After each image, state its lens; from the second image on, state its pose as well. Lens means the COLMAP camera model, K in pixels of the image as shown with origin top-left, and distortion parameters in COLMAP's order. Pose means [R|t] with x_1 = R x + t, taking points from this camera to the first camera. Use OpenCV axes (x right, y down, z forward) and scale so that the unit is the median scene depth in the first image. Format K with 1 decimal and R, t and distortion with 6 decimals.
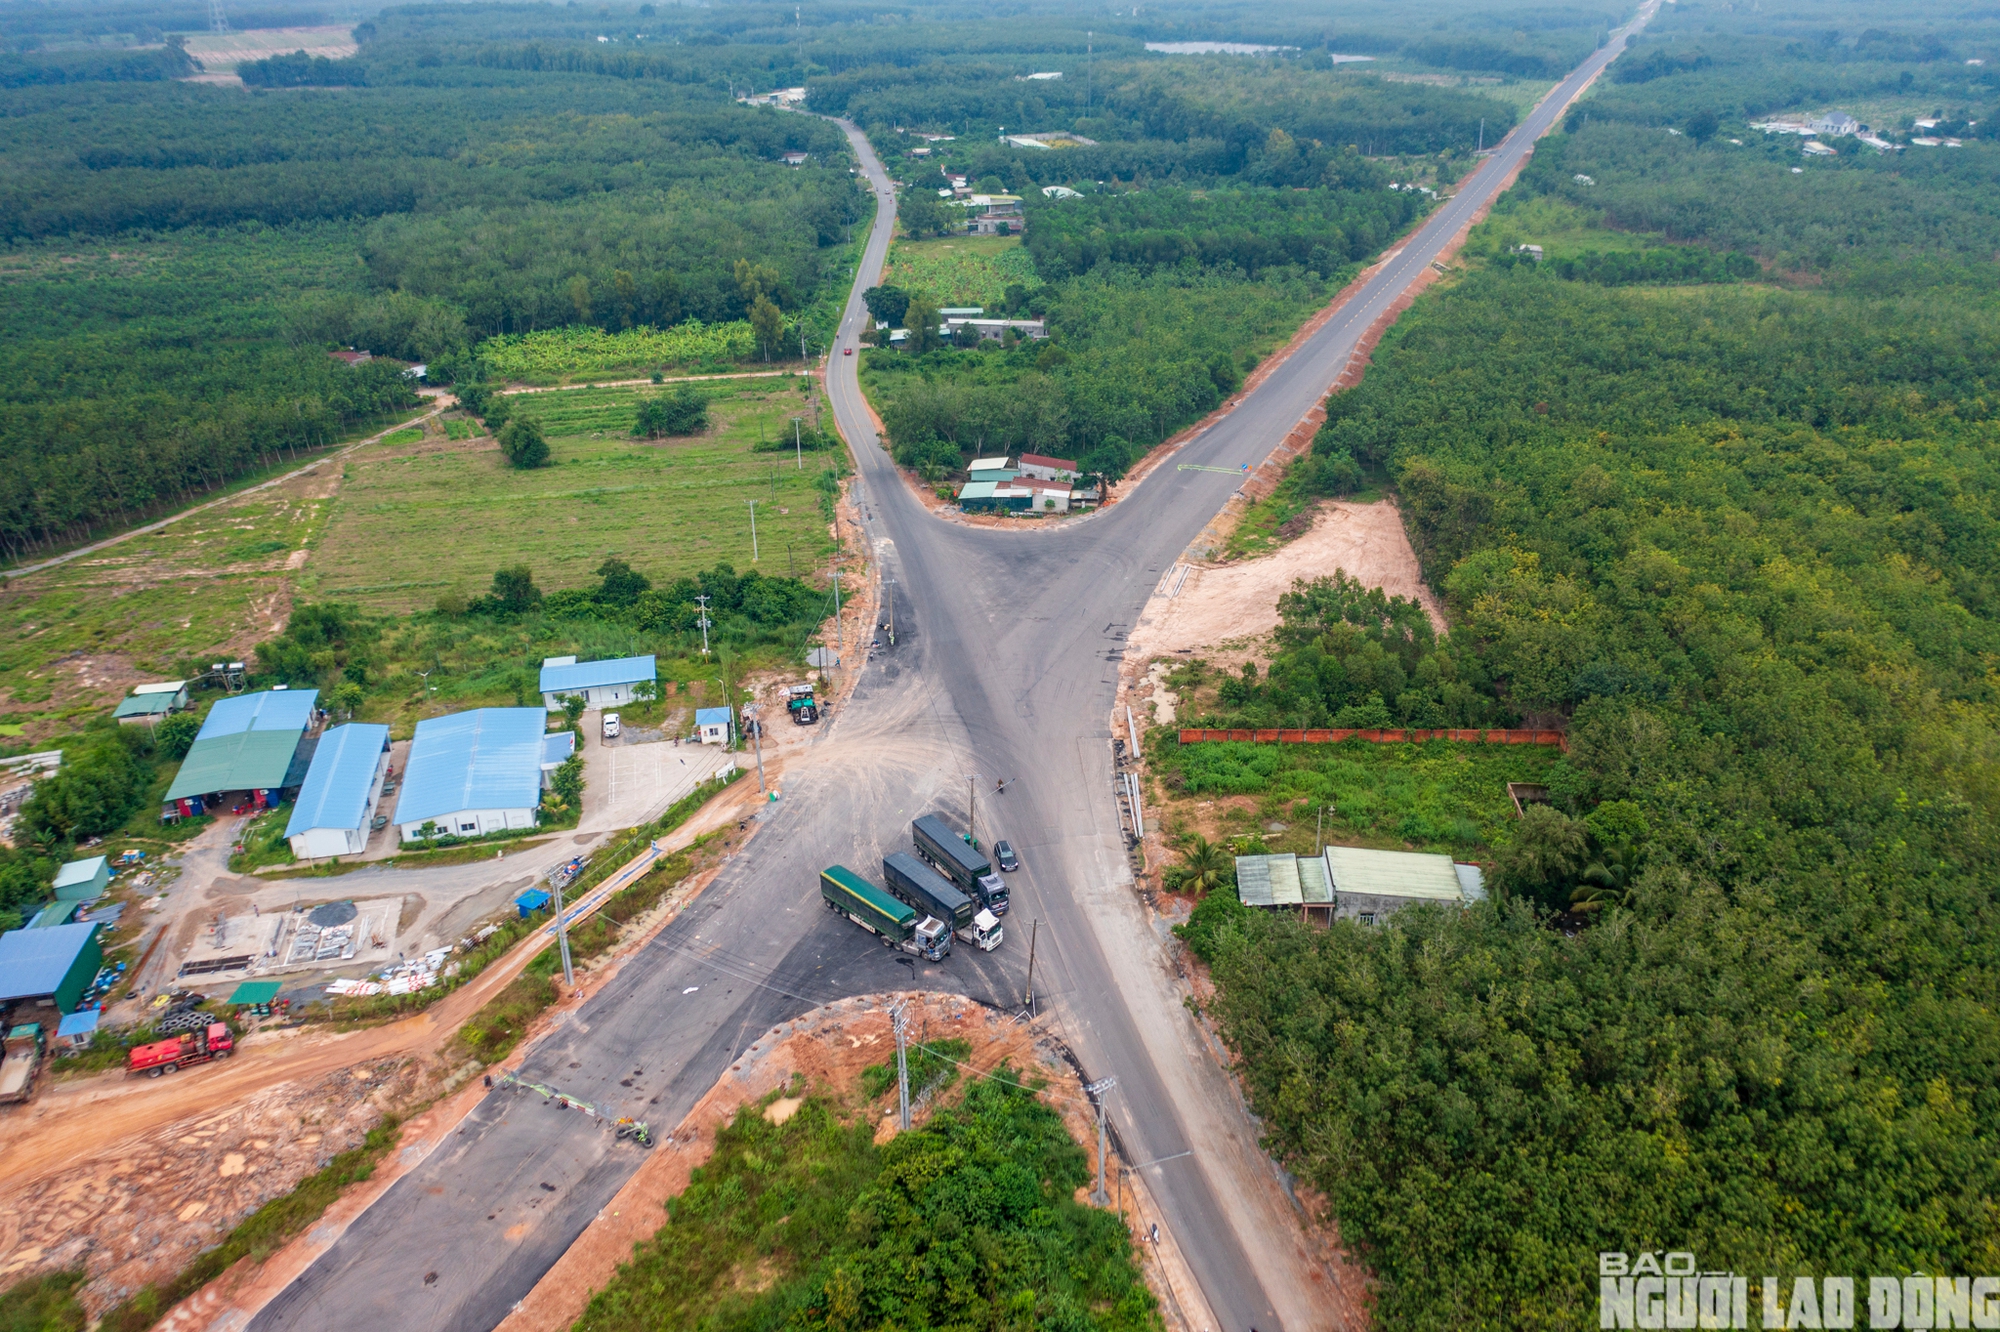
lens RADIAL K [[1453.2, 0, 1000.1], [0, 1453.2, 614.3], [0, 0, 1]] dist [-0.015537, -0.000254]
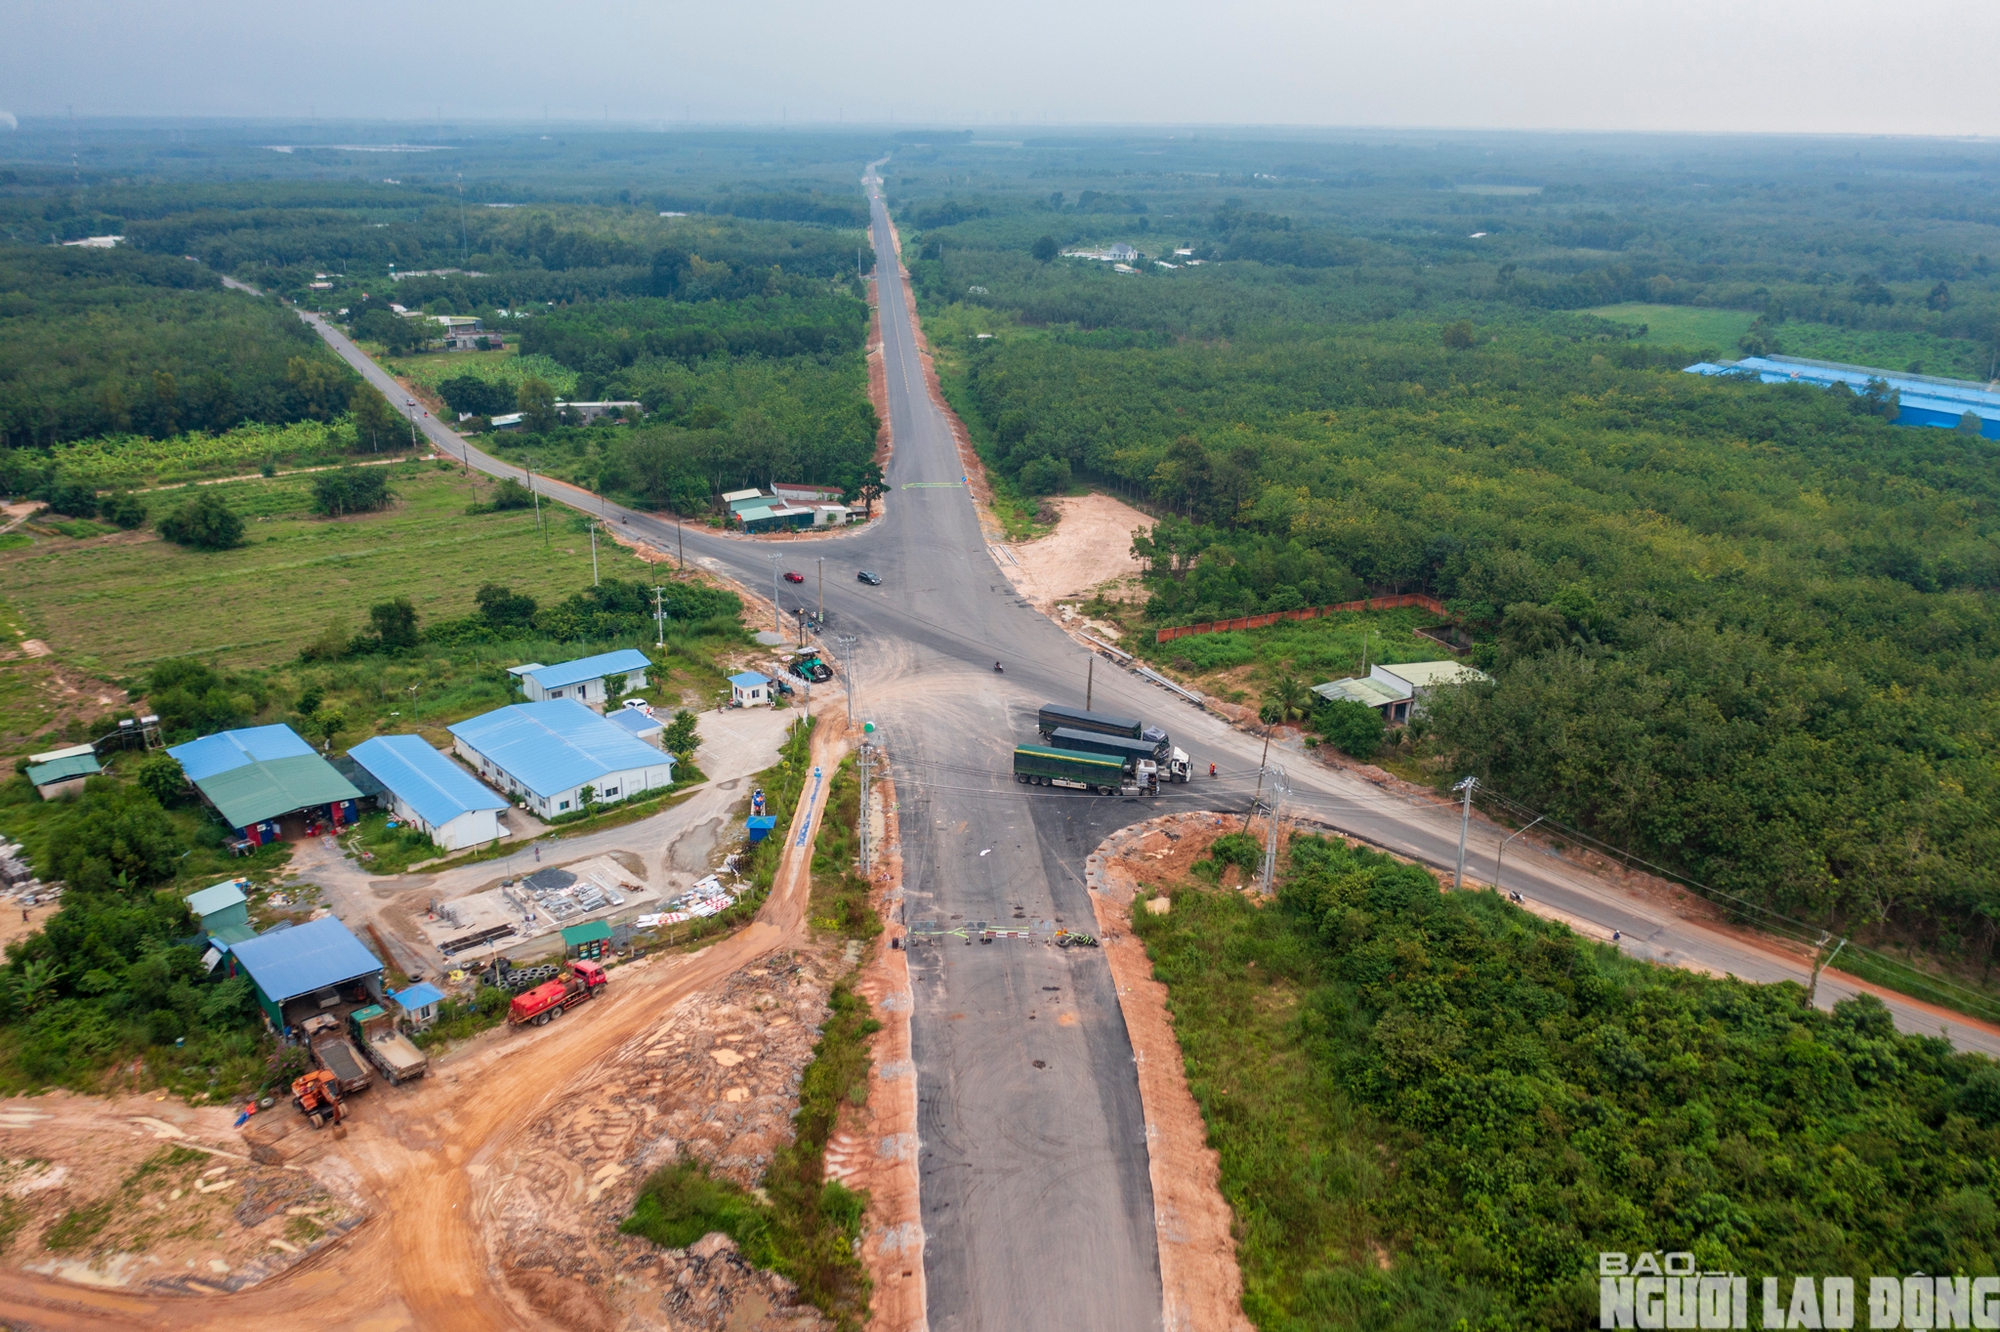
lens RADIAL K [[1453.2, 0, 1000.1], [0, 1453.2, 614.3], [0, 0, 1]] dist [-0.015537, -0.000254]
pose [[0.893900, -0.121416, 0.431509, -0.541478], [0.165472, 0.984010, -0.065910, 0.139051], [-0.416606, 0.130320, 0.899698, 0.034457]]
